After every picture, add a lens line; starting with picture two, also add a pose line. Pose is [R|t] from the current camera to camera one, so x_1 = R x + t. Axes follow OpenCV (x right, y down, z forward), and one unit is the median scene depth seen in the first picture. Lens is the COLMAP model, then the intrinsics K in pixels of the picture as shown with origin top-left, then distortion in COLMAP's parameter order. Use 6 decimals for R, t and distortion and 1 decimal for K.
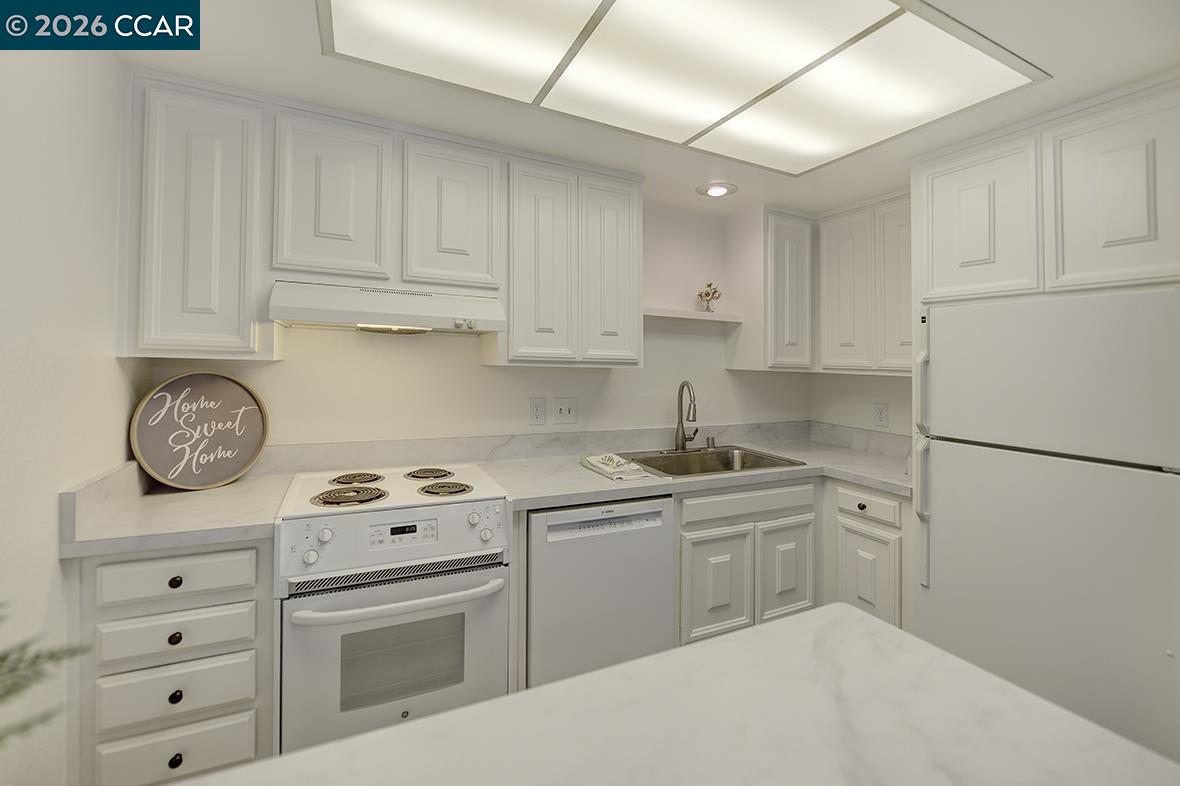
lens RADIAL K [[500.8, 0, 609.3], [0, 500.8, 358.8], [0, 0, 1]] dist [-0.010078, -0.000750]
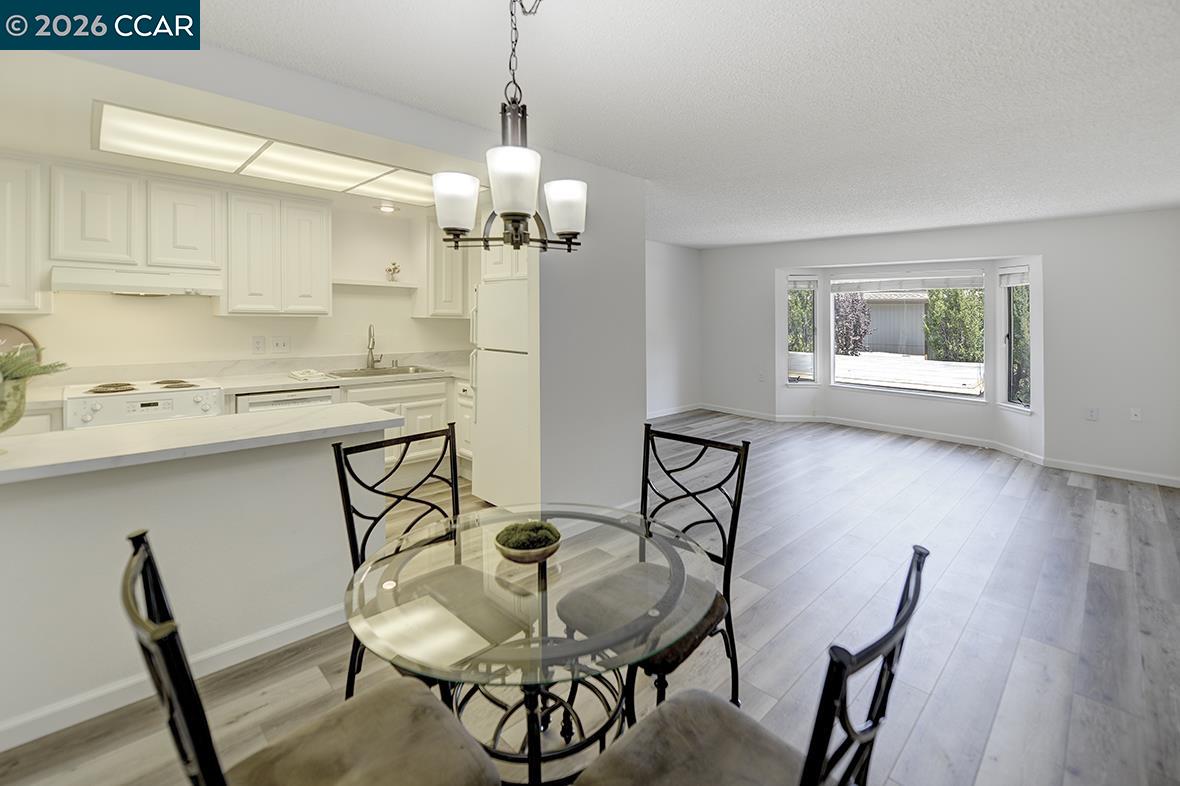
lens RADIAL K [[500.8, 0, 624.1], [0, 500.8, 313.8], [0, 0, 1]] dist [-0.010078, -0.000750]
pose [[0.934684, -0.009665, 0.355348, 0.442828], [0.007689, 0.999946, 0.006972, 0.006278], [-0.355396, -0.003785, 0.934708, -1.019078]]
